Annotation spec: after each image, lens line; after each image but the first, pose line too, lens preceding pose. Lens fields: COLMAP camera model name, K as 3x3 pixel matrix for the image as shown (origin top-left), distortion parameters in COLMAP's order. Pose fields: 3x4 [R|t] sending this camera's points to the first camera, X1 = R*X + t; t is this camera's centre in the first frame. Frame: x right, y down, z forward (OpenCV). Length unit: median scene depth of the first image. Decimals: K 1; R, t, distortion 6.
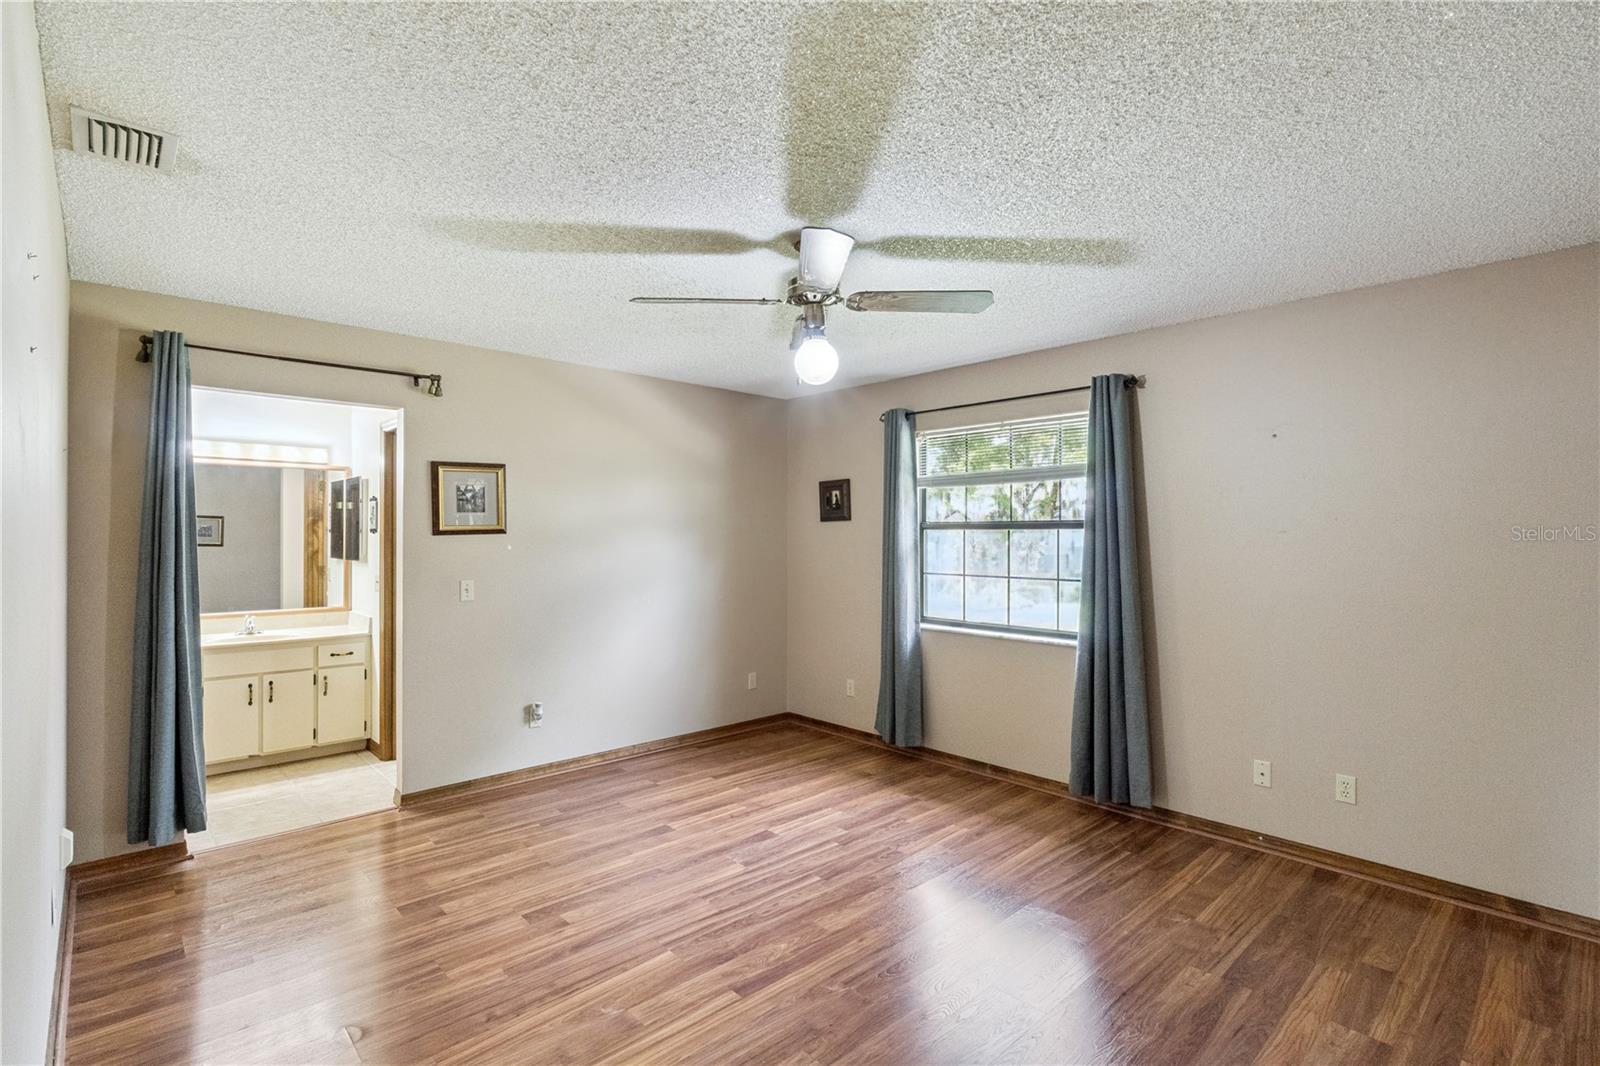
lens RADIAL K [[751.5, 0, 800.0], [0, 751.5, 533.0], [0, 0, 1]] dist [-0.026563, -0.000056]
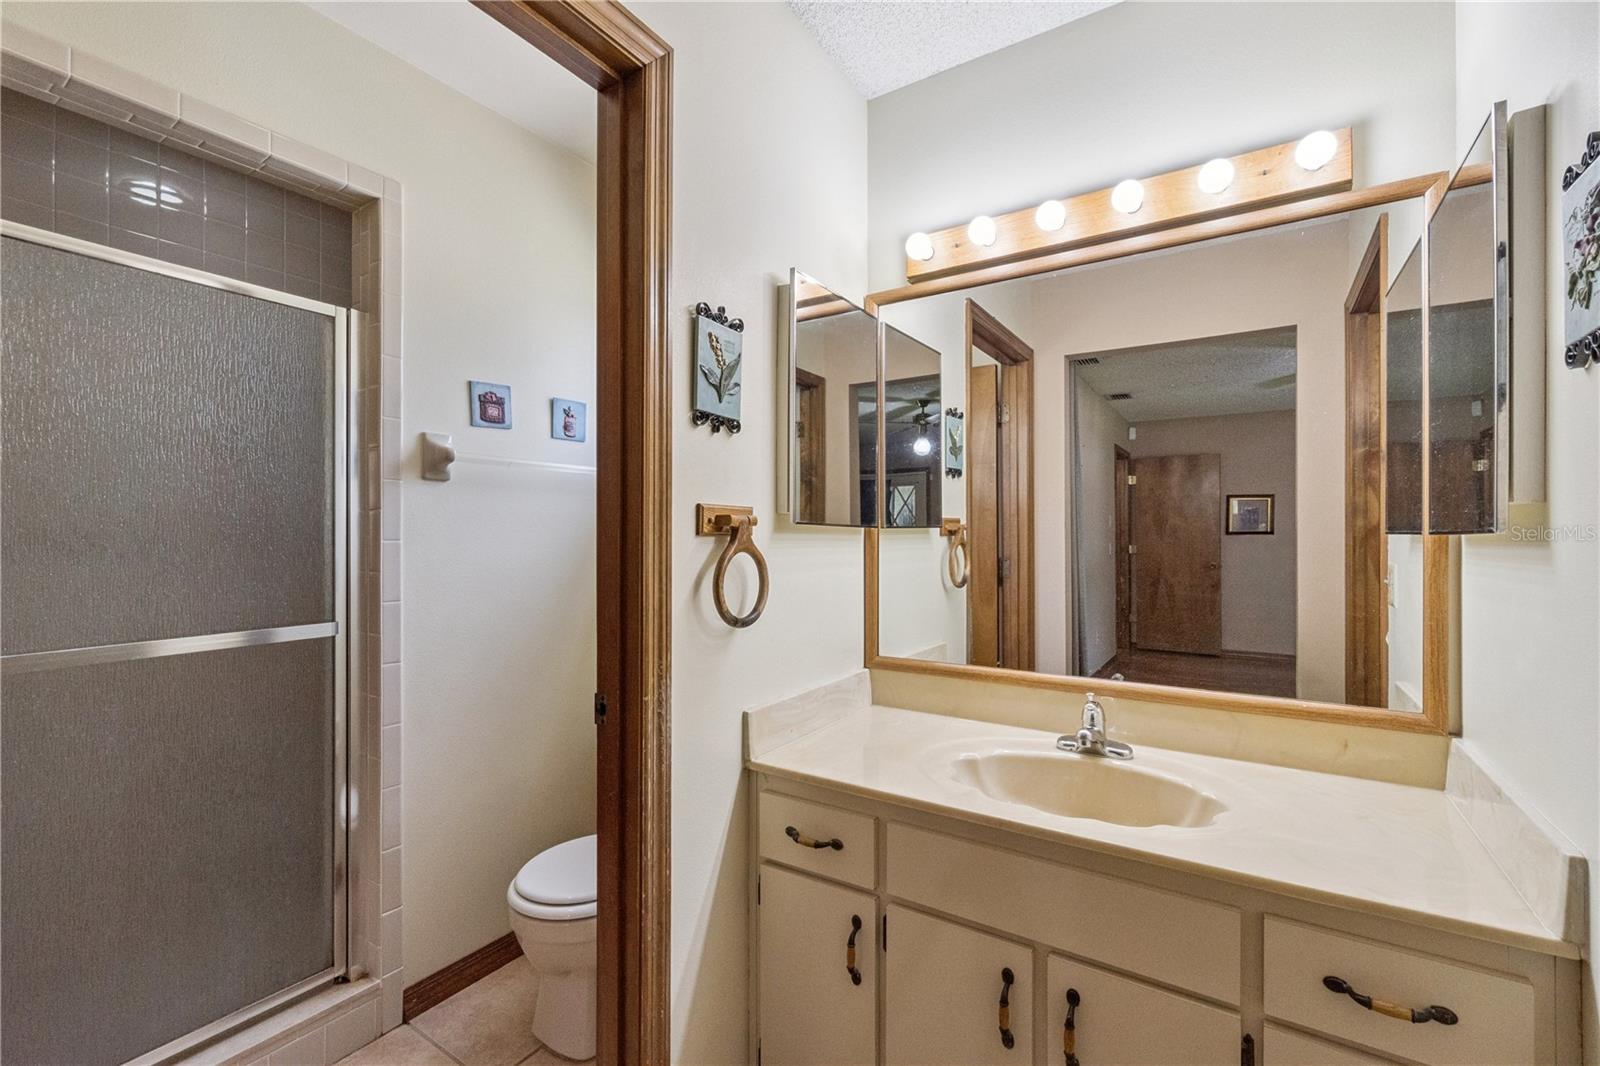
lens RADIAL K [[692.0, 0, 805.2], [0, 692.0, 534.9], [0, 0, 1]] dist [-0.003810, -0.000128]
pose [[0.243288, -0.001575, -0.969953, -0.446758], [0.003556, 0.999993, -0.000732, 0.035580], [0.969947, -0.003271, 0.243292, 0.756566]]
